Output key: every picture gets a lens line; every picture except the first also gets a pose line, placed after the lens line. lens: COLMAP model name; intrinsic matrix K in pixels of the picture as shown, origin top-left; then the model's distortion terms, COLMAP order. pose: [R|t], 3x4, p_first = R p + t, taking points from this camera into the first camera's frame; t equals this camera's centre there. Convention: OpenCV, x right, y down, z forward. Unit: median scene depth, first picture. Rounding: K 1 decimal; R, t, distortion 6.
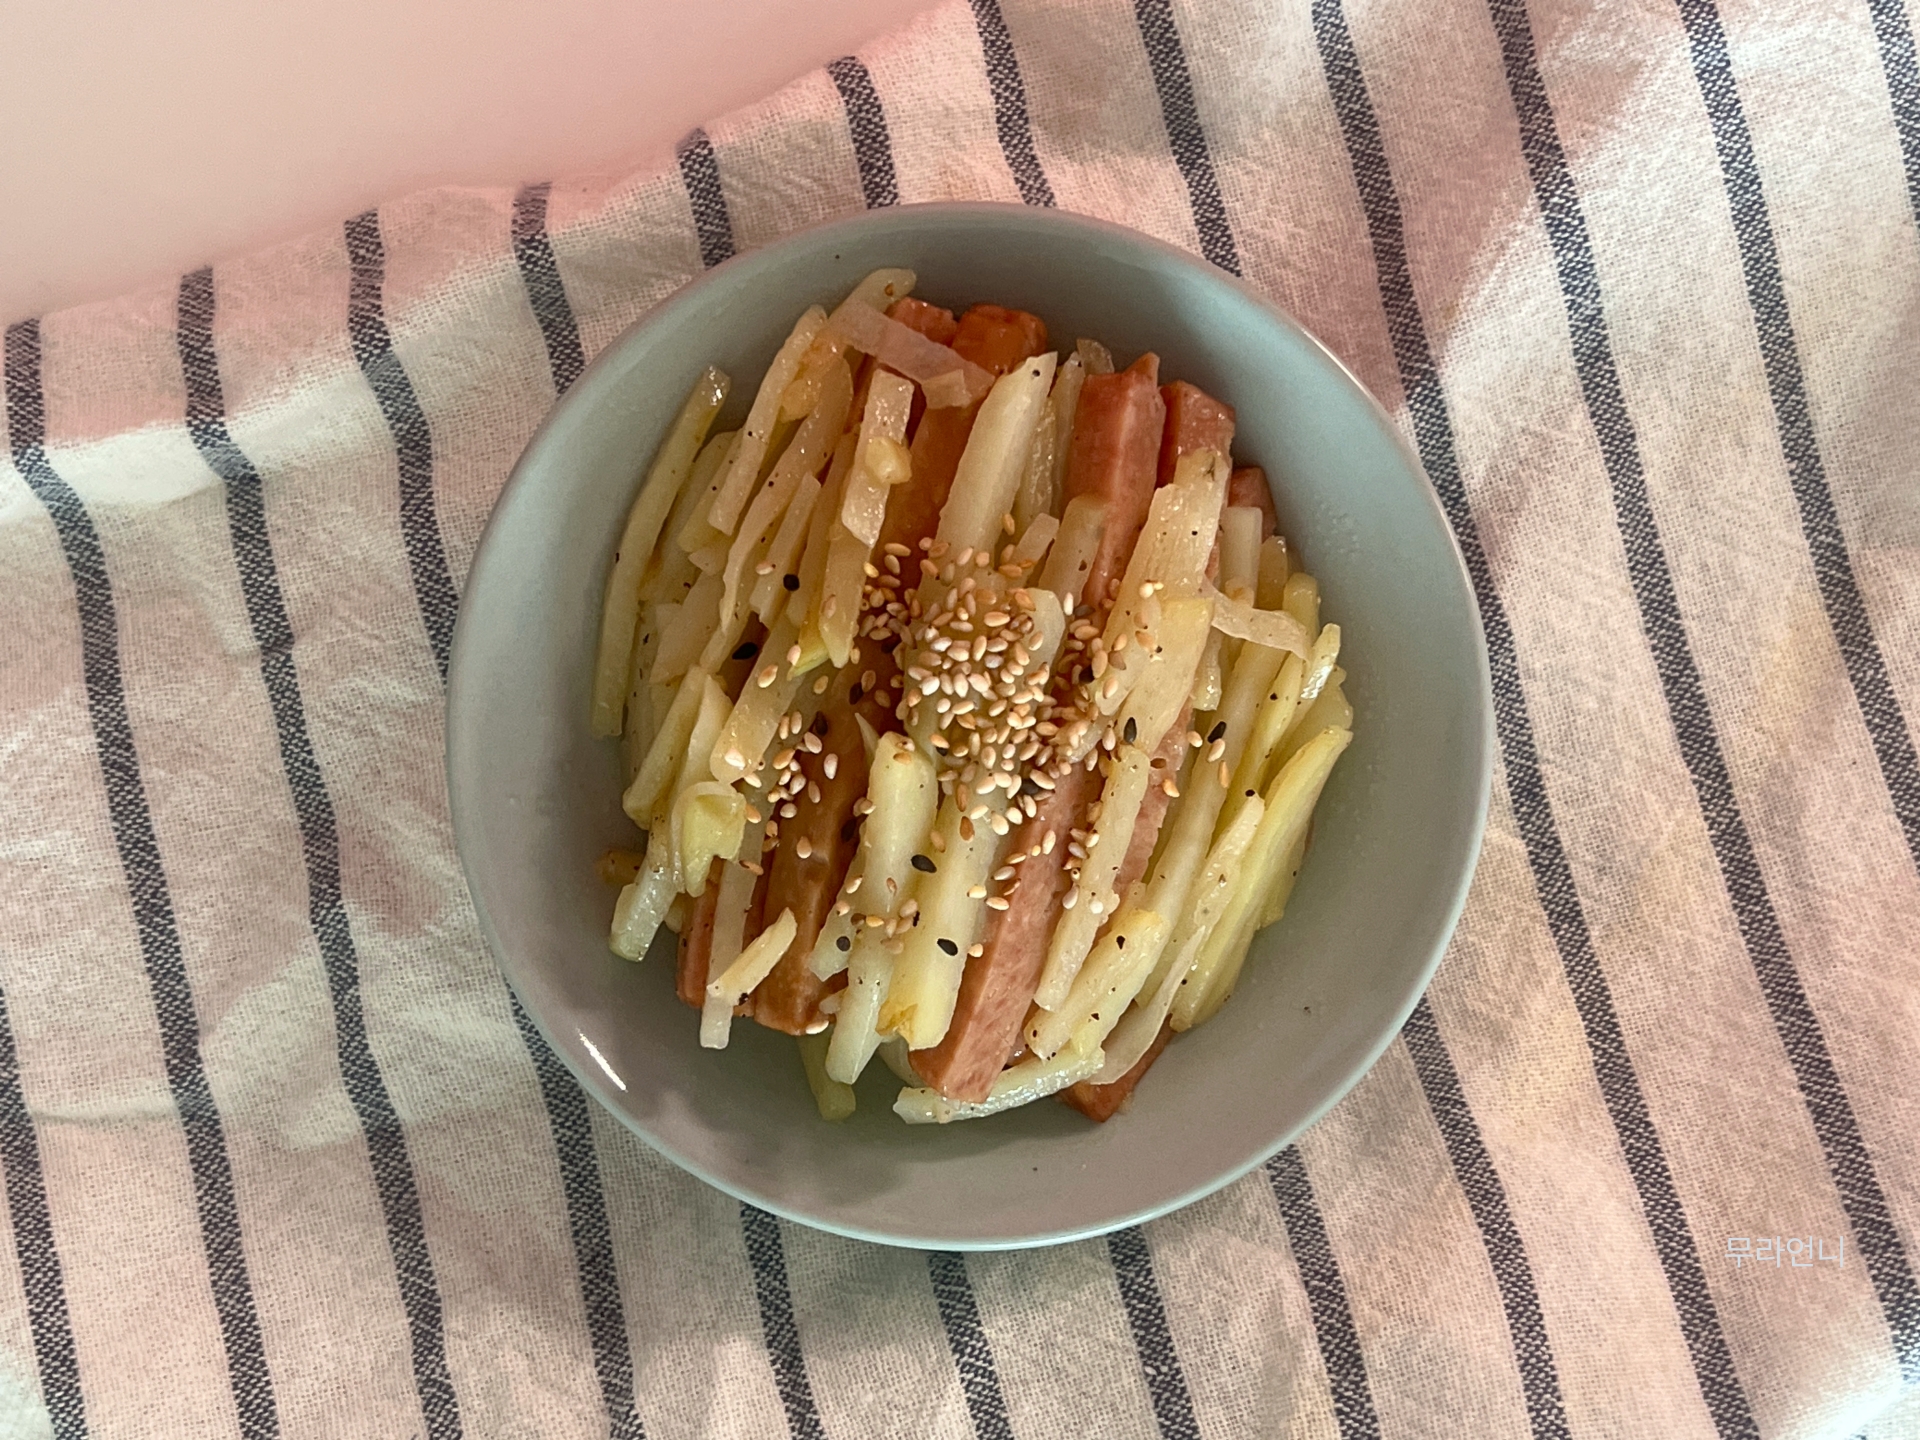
lens RADIAL K [[2578.0, 0, 960.0], [0, 2578.0, 720.0], [0, 0, 1]] dist [-0.043372, -0.054478]
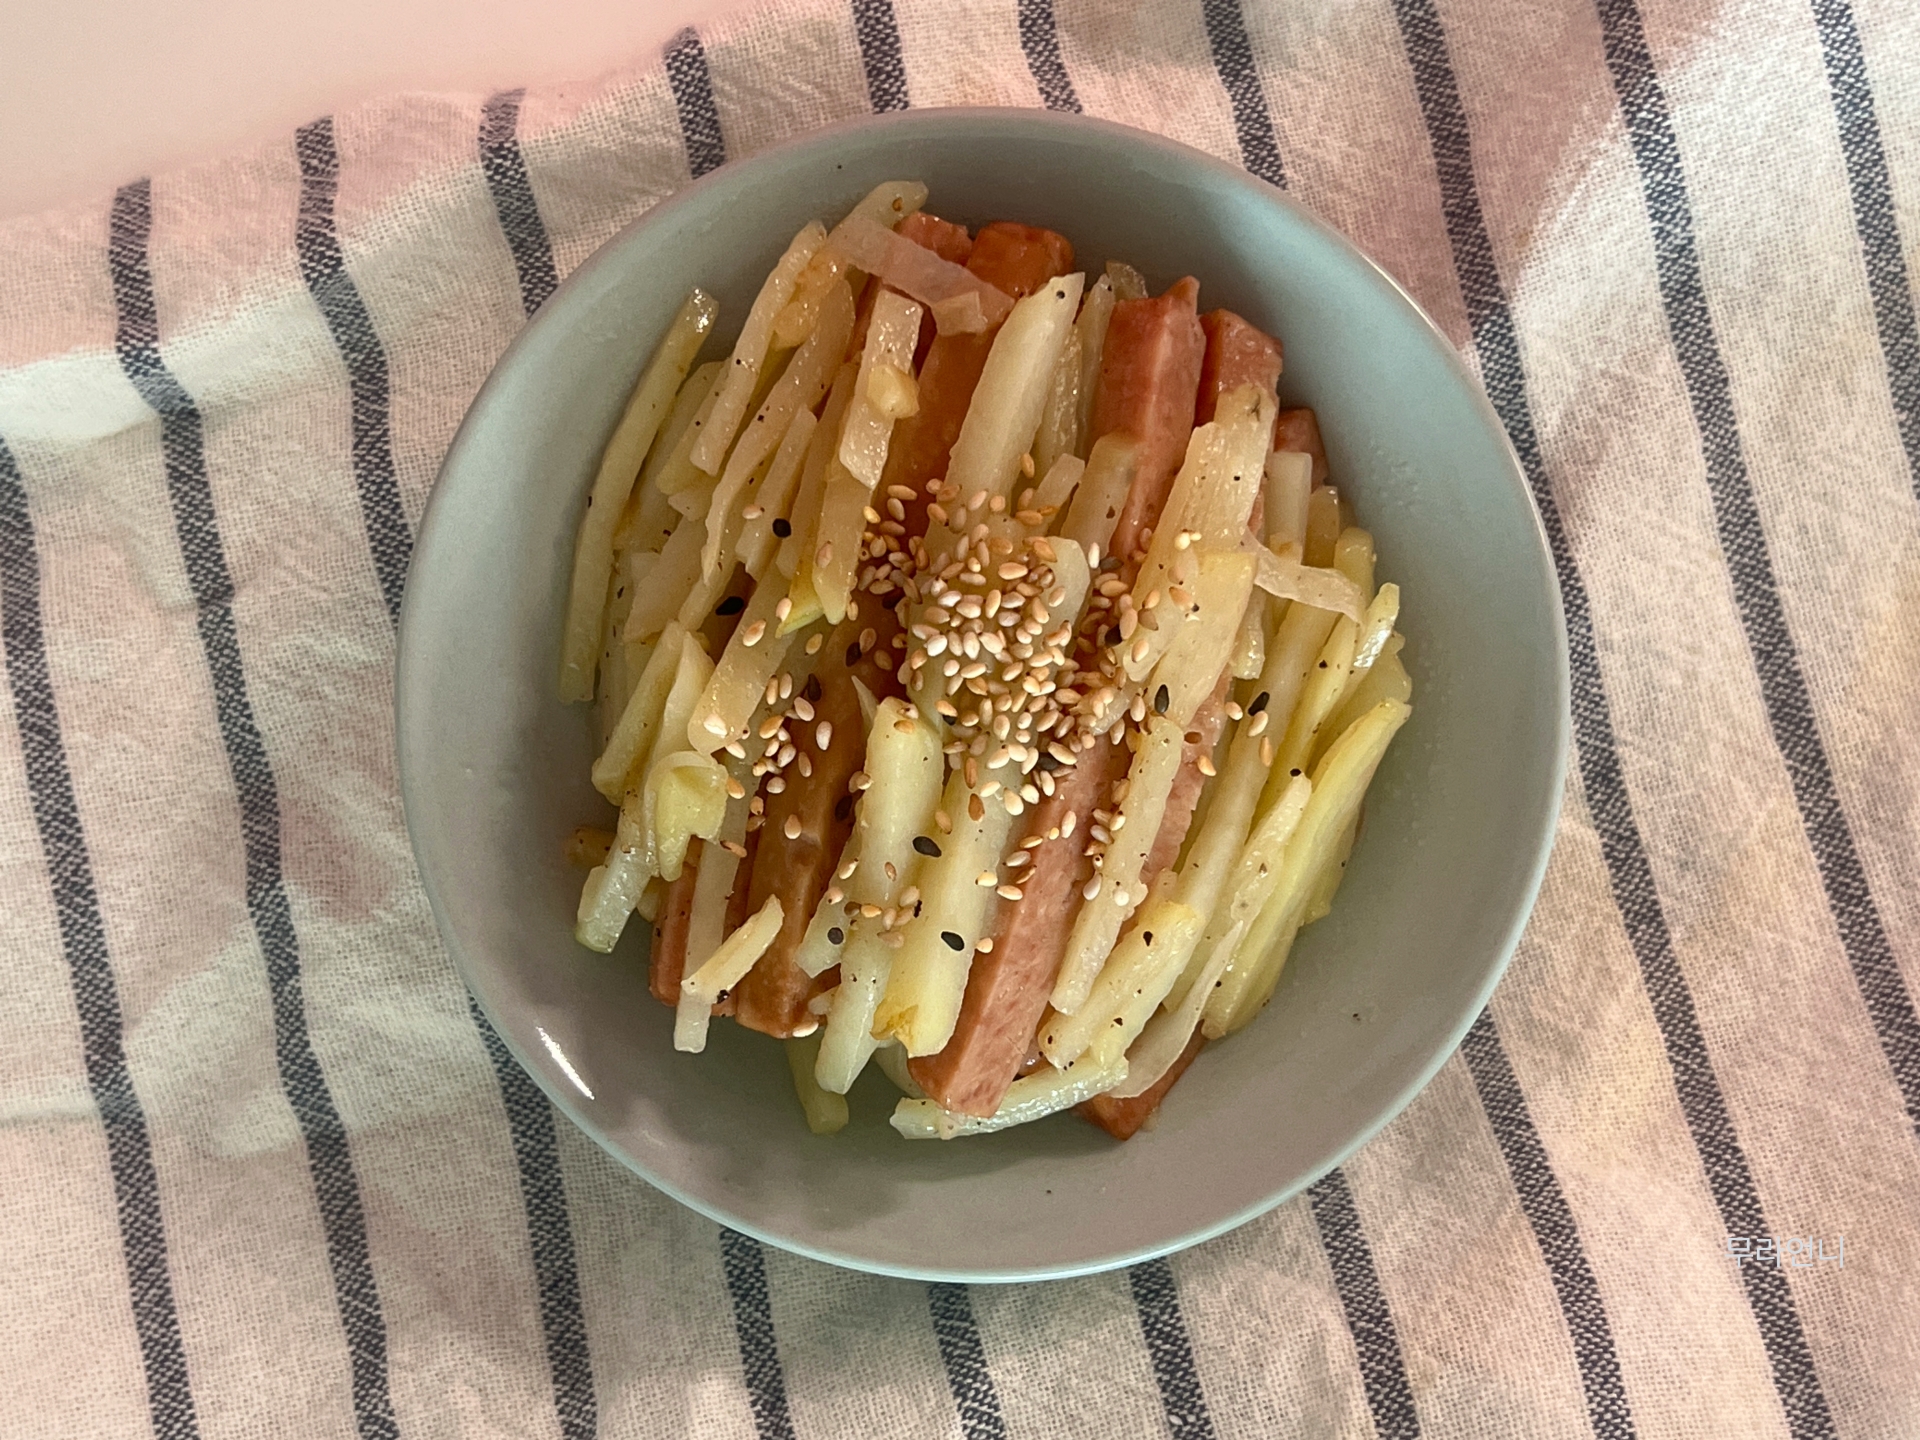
lens RADIAL K [[2578.0, 0, 960.0], [0, 2578.0, 720.0], [0, 0, 1]] dist [-0.043372, -0.054478]
pose [[0.999898, 0.012061, -0.007636, 0.003199], [-0.012059, 0.999927, 0.000326, 0.010778], [0.007639, -0.000234, 0.999971, 0.104248]]
